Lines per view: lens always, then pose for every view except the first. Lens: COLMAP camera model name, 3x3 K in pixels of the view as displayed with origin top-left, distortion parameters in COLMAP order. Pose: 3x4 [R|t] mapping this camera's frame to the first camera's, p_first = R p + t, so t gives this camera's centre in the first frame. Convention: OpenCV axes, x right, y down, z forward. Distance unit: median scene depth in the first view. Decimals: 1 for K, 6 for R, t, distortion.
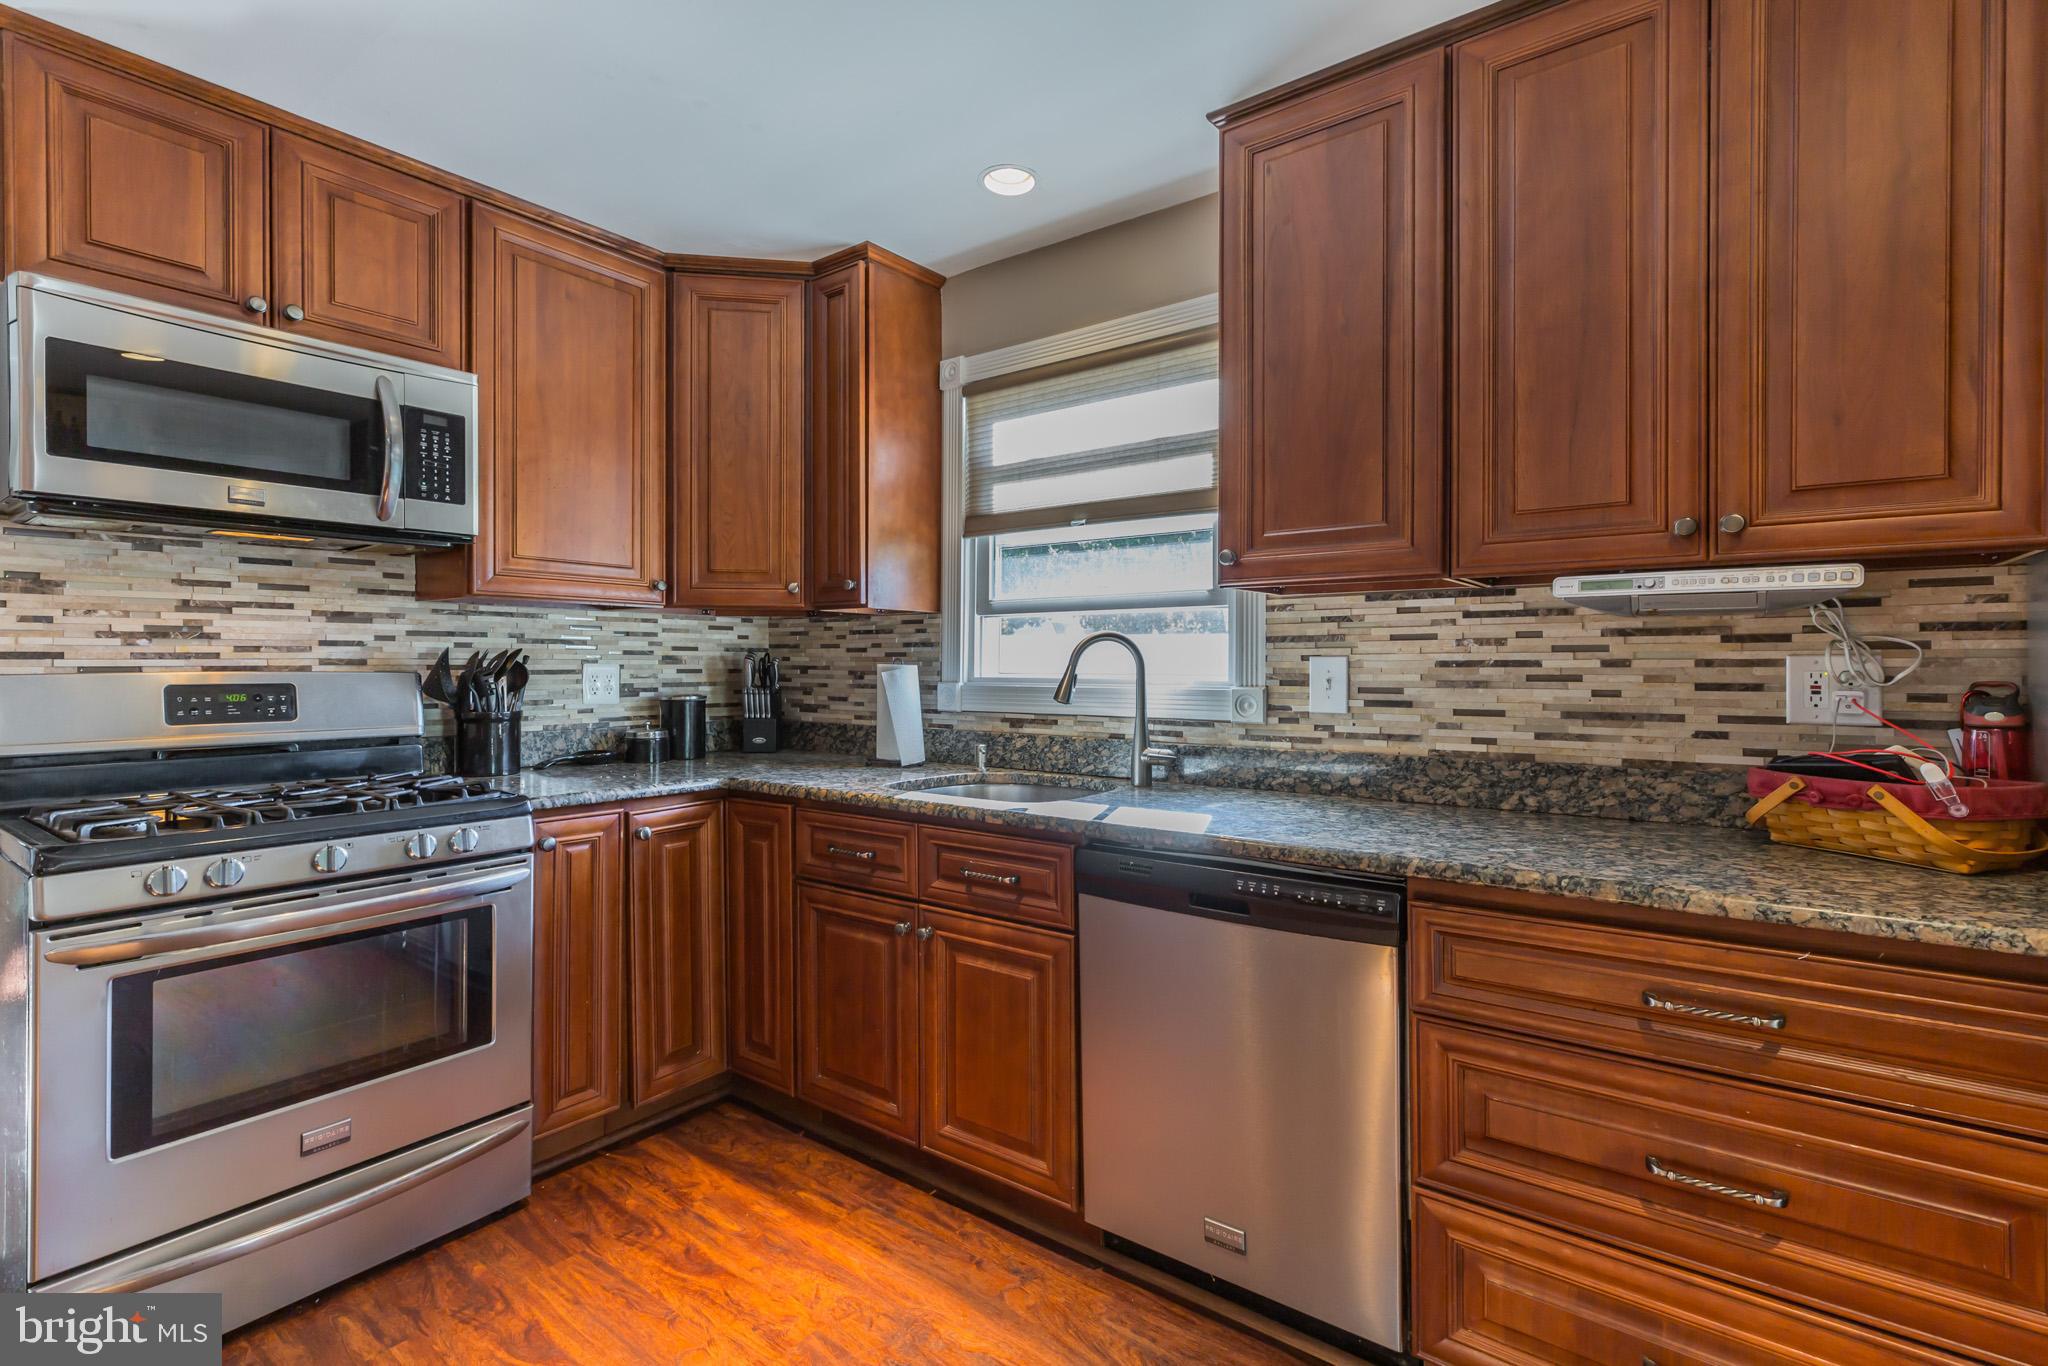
lens RADIAL K [[918.8, 0, 1029.3], [0, 918.8, 670.9], [0, 0, 1]] dist [0.003544, 0.000126]
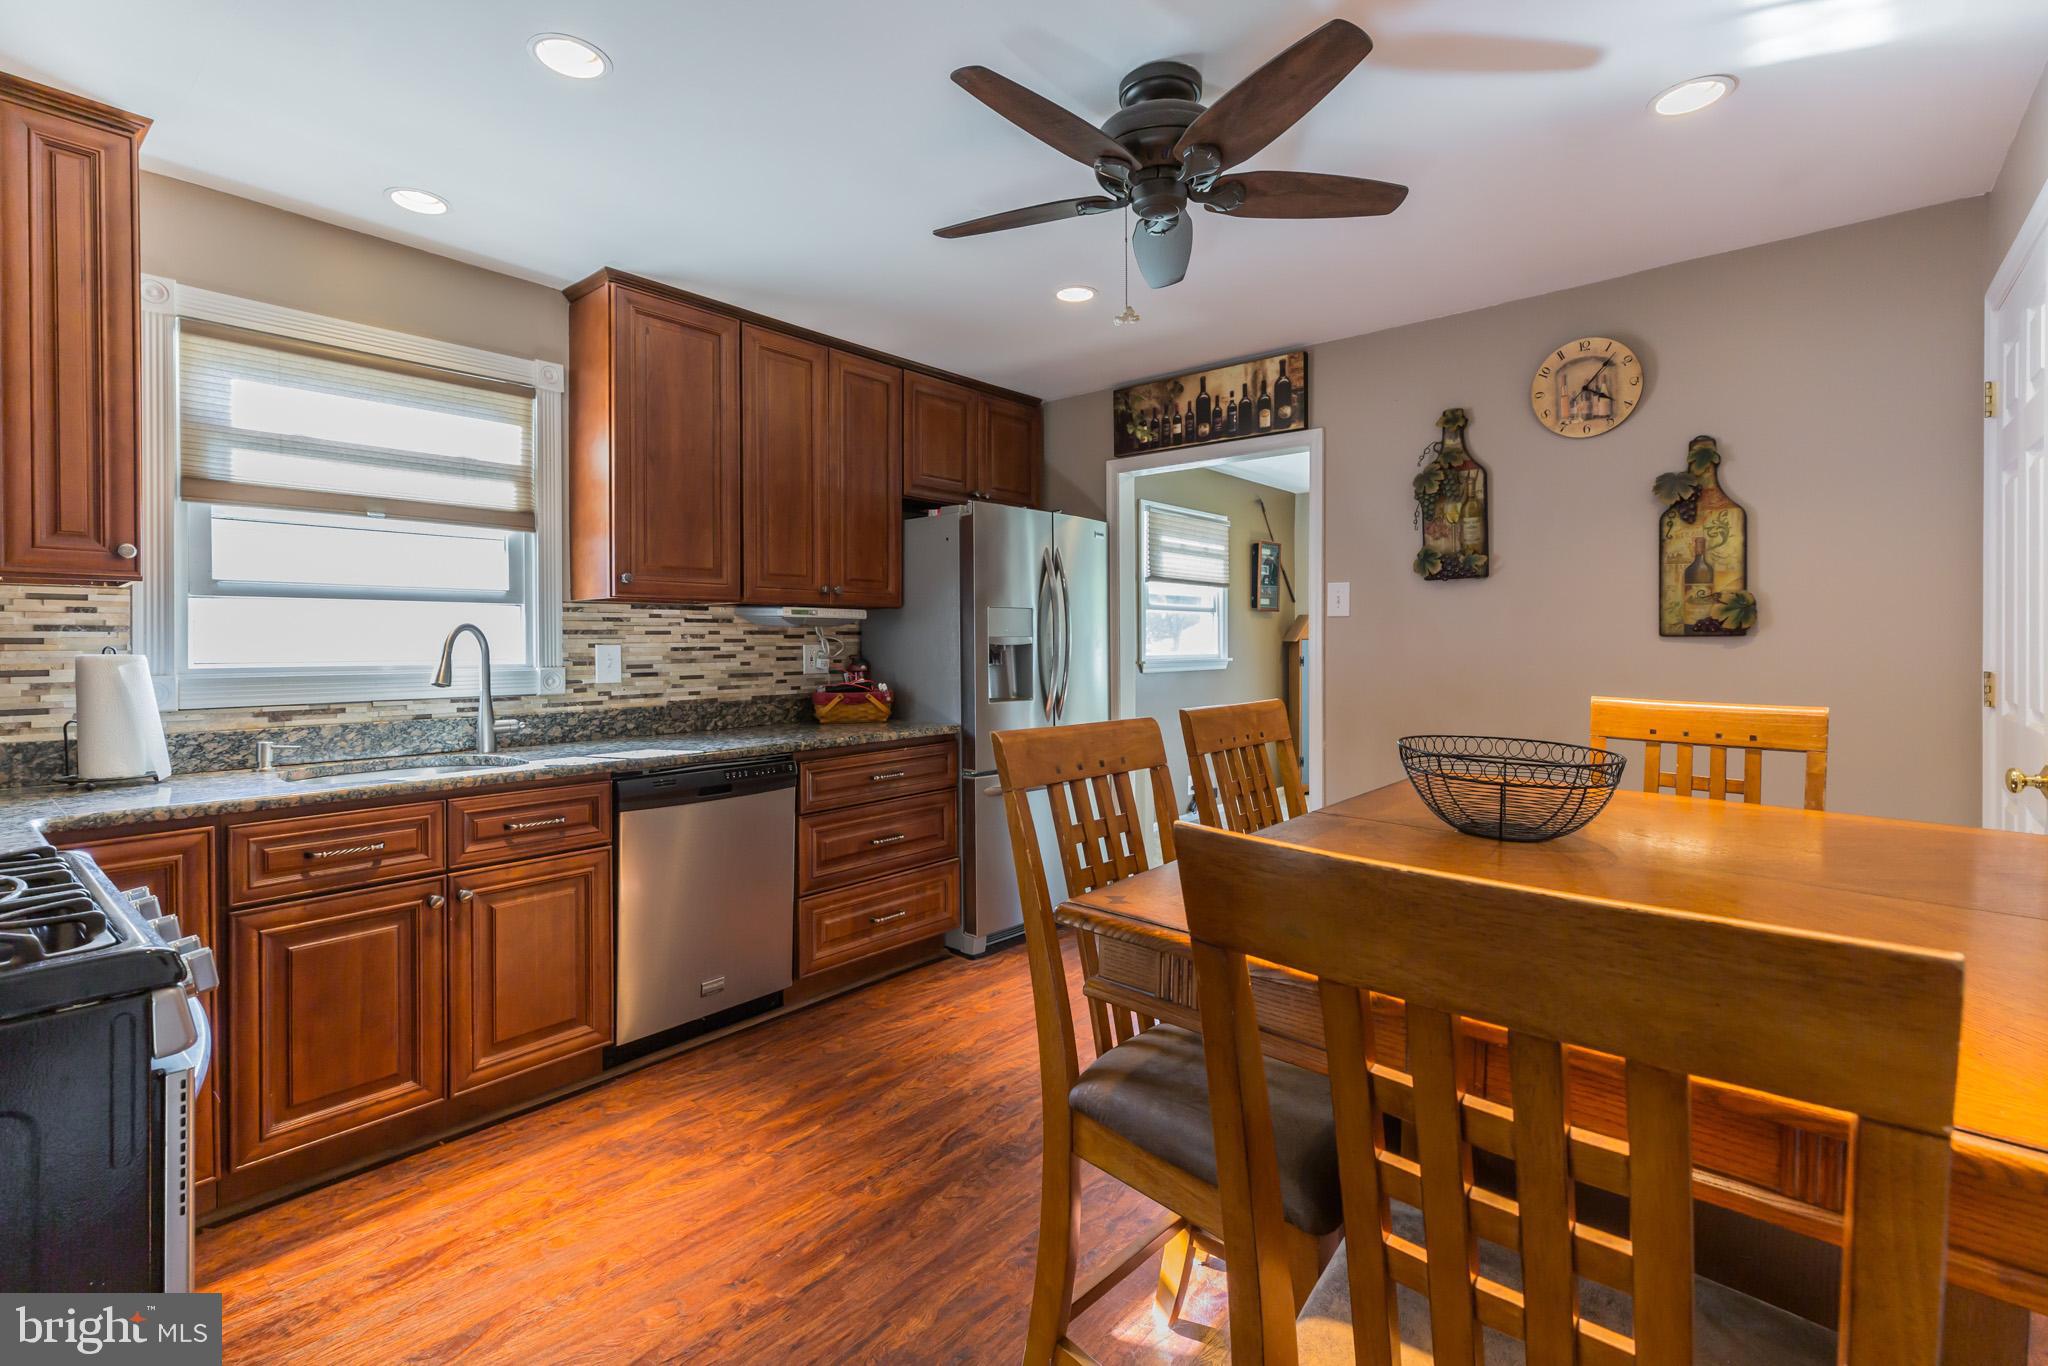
lens RADIAL K [[918.8, 0, 1029.3], [0, 918.8, 670.9], [0, 0, 1]] dist [0.003544, 0.000126]
pose [[0.059598, -0.030325, 0.997762, -1.168138], [0.011705, 0.999491, 0.029678, -0.009896], [-0.998154, 0.009910, 0.059923, 0.253422]]
